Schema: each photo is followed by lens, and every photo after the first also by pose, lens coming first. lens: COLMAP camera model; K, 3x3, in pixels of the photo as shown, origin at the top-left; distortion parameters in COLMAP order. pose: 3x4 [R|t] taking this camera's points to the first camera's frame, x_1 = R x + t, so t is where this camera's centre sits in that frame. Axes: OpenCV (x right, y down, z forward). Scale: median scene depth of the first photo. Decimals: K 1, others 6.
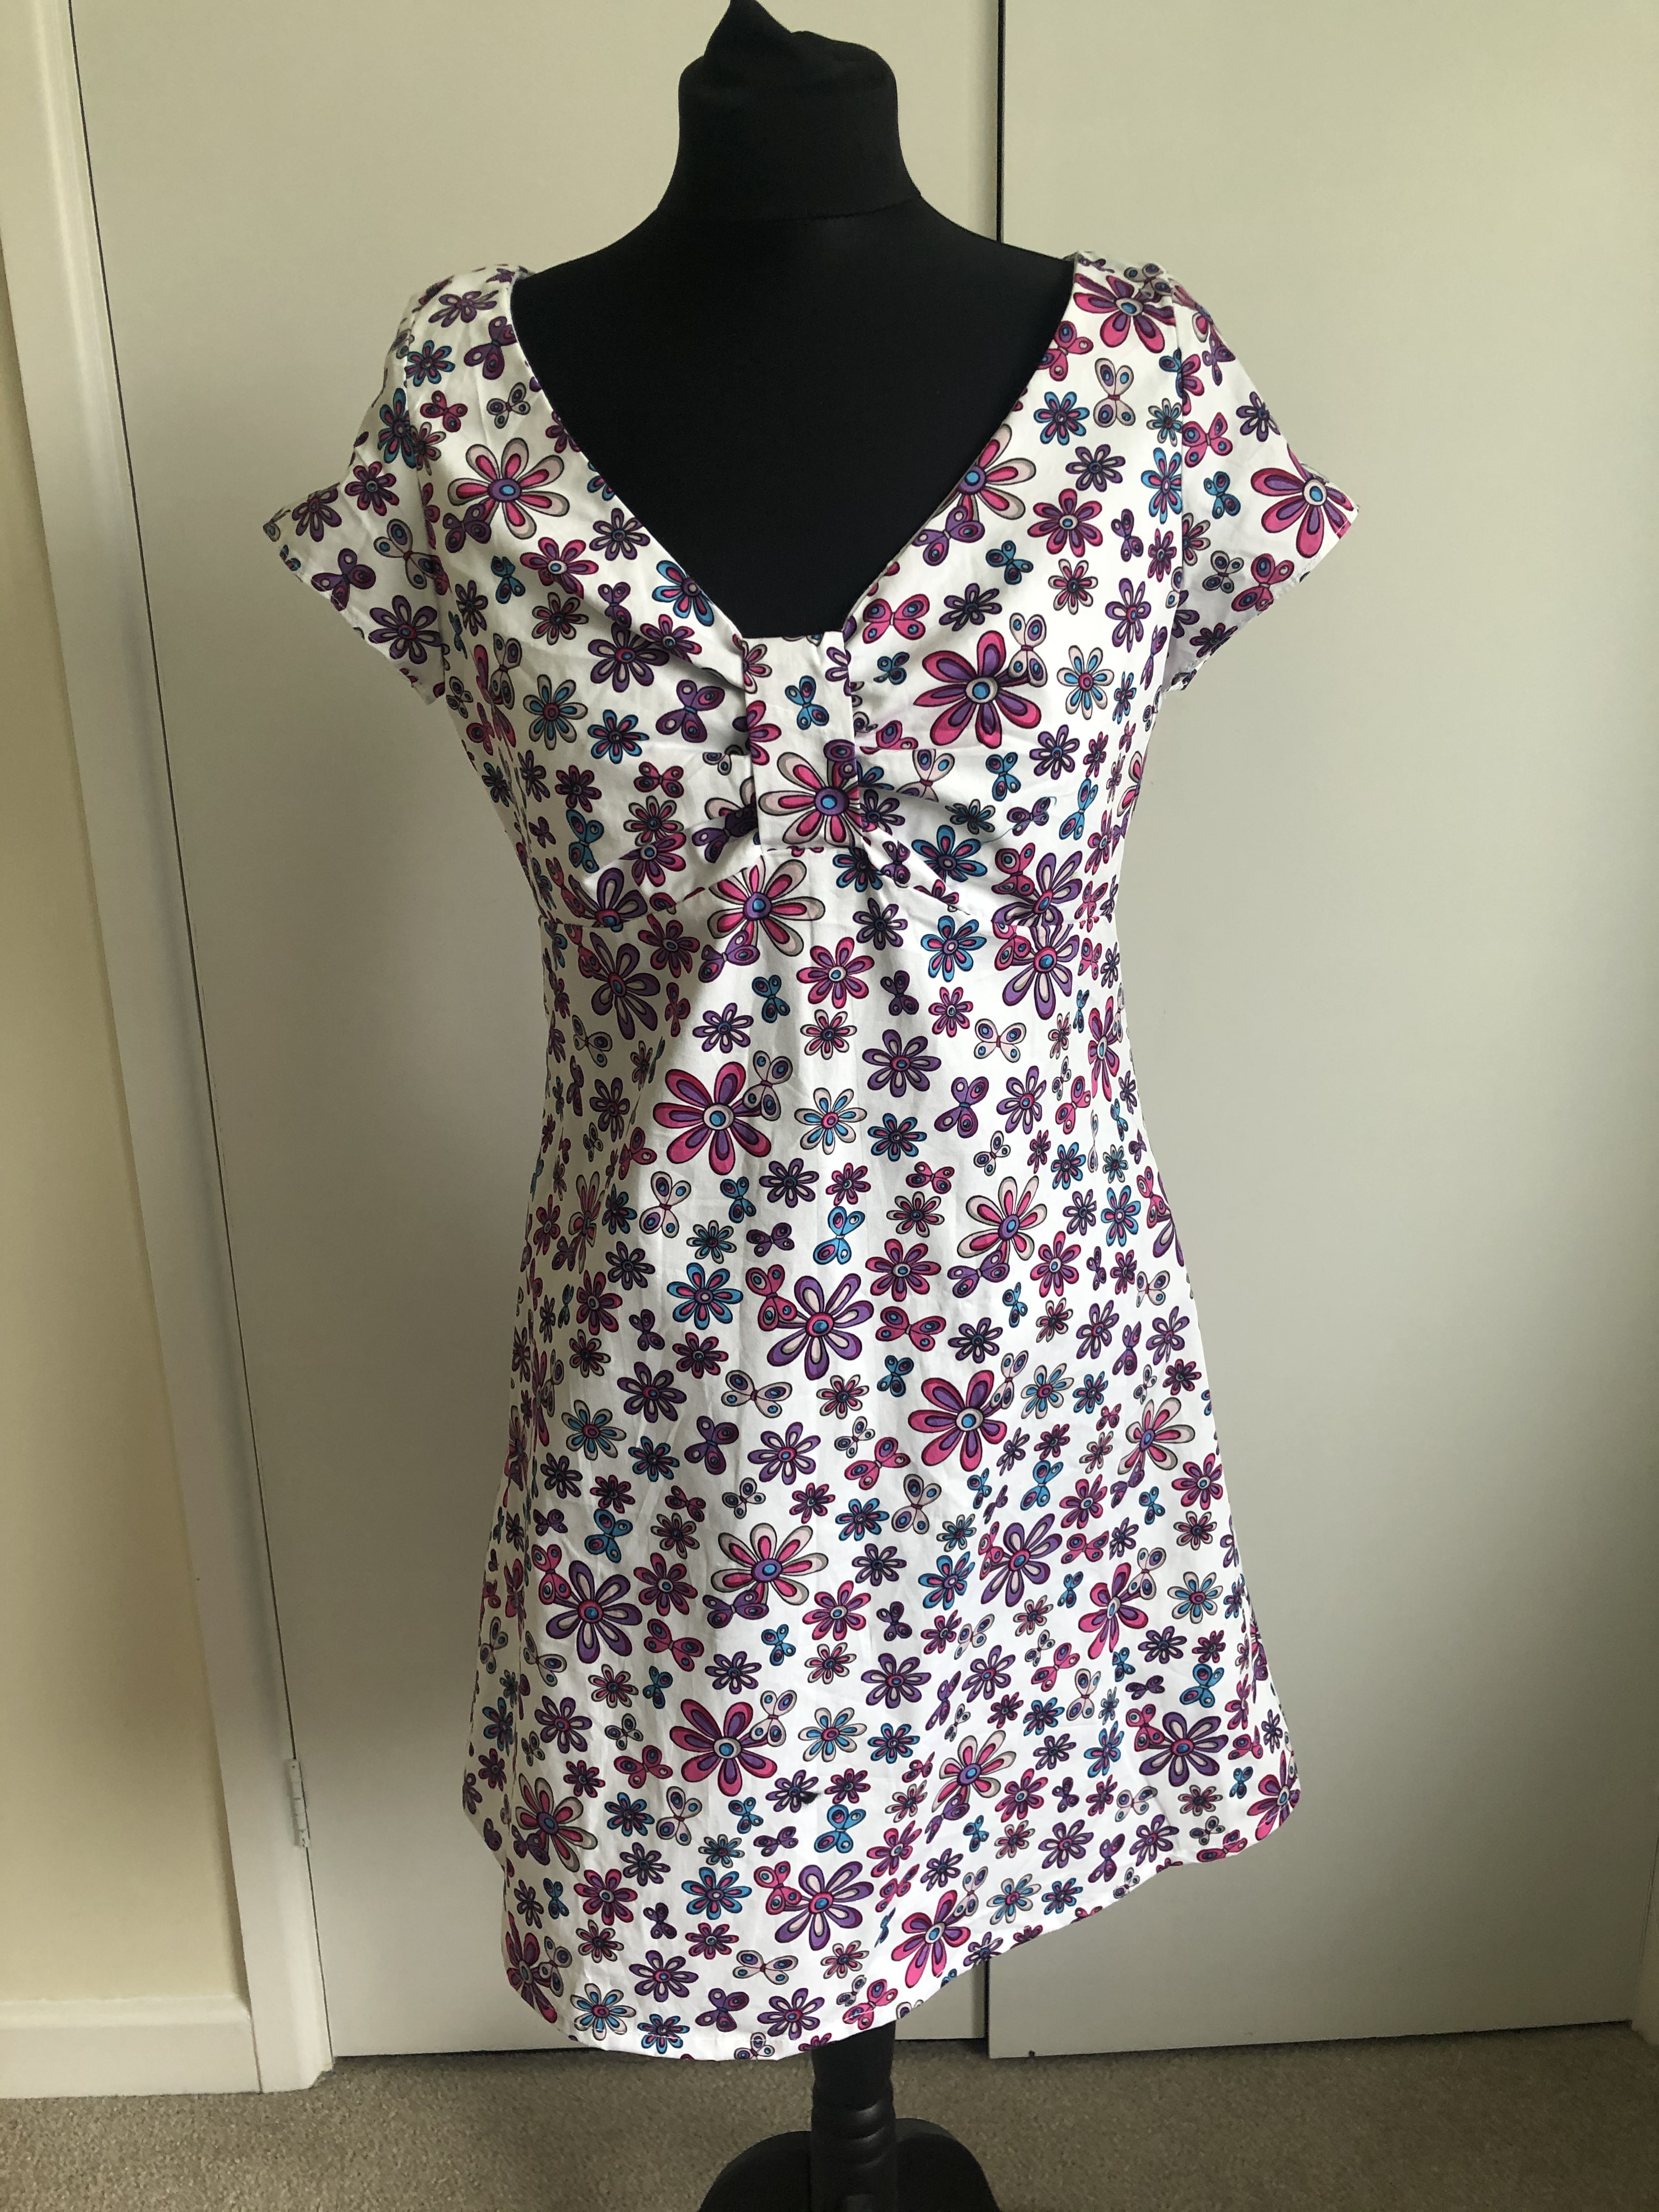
lens RADIAL K [[1875.3, 0, 814.5], [0, 1875.3, 1126.1], [0, 0, 1]] dist [0.048720, -0.096812]
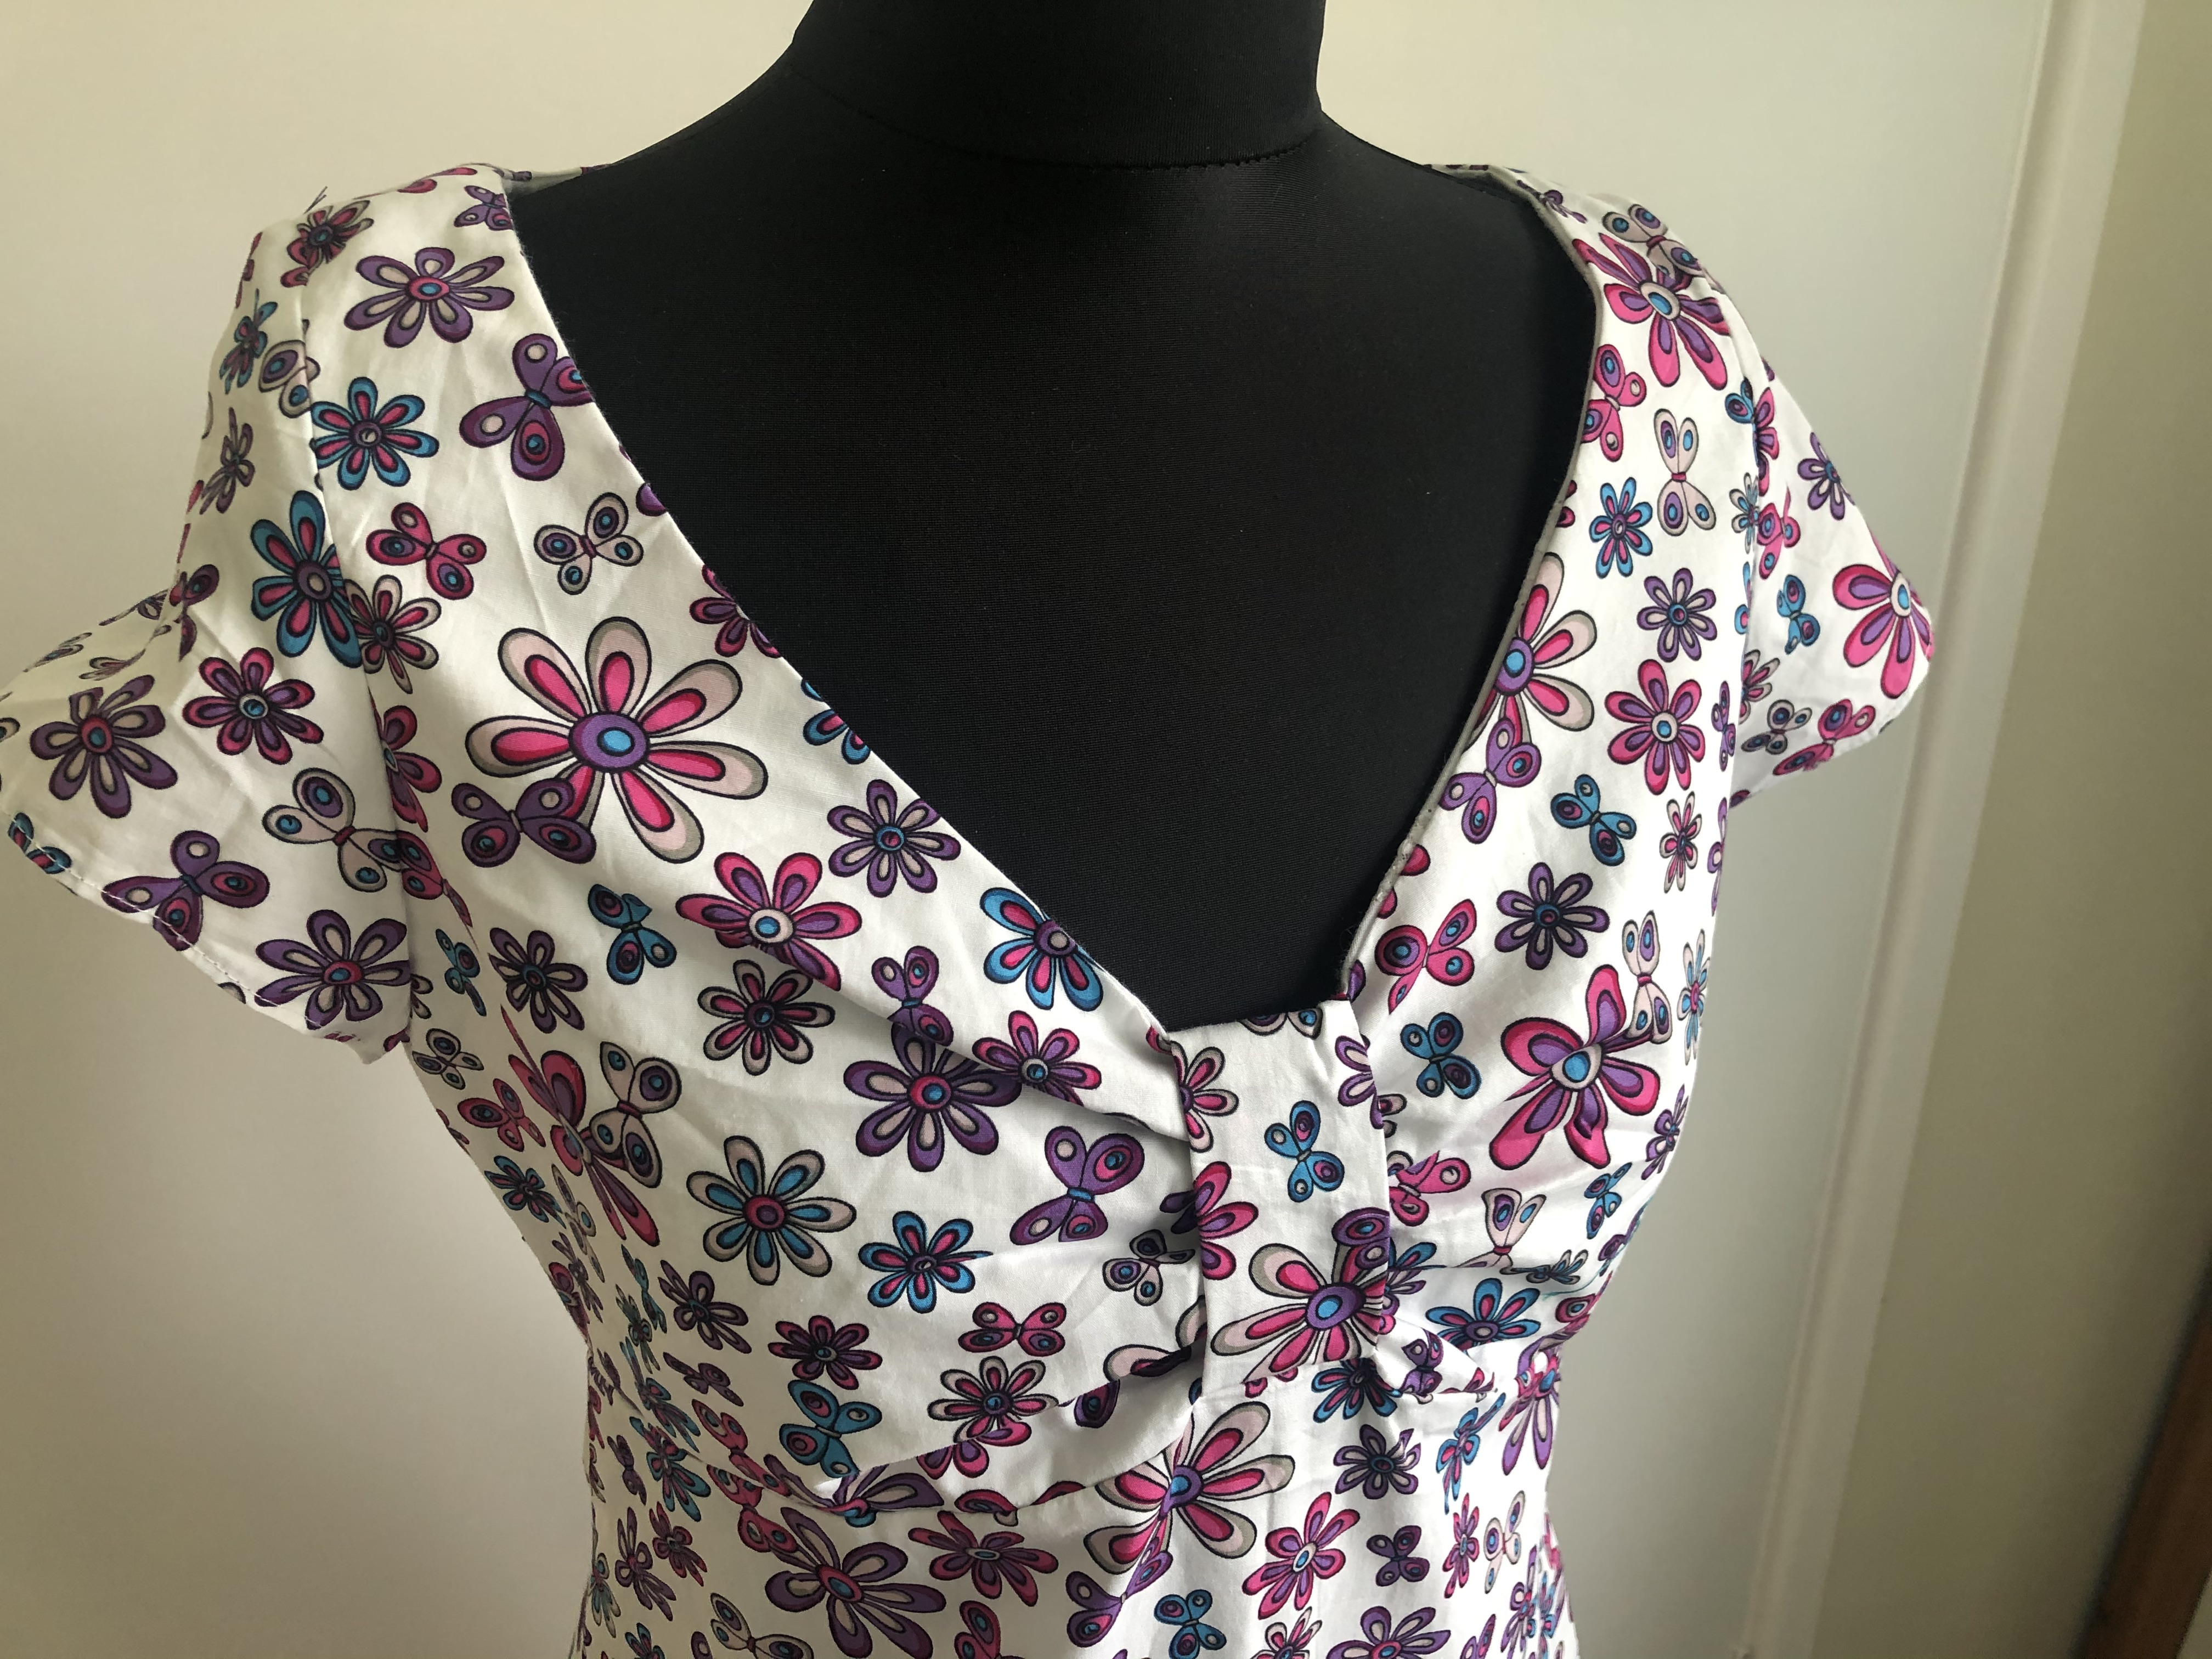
lens RADIAL K [[1875.3, 0, 1121.9], [0, 1875.3, 832.7], [0, 0, 1]] dist [0.048720, -0.096812]
pose [[0.930988, -0.098656, 0.351466, -0.210182], [0.077102, 0.994210, 0.074842, -0.338683], [-0.356815, -0.042578, 0.933204, 0.529484]]
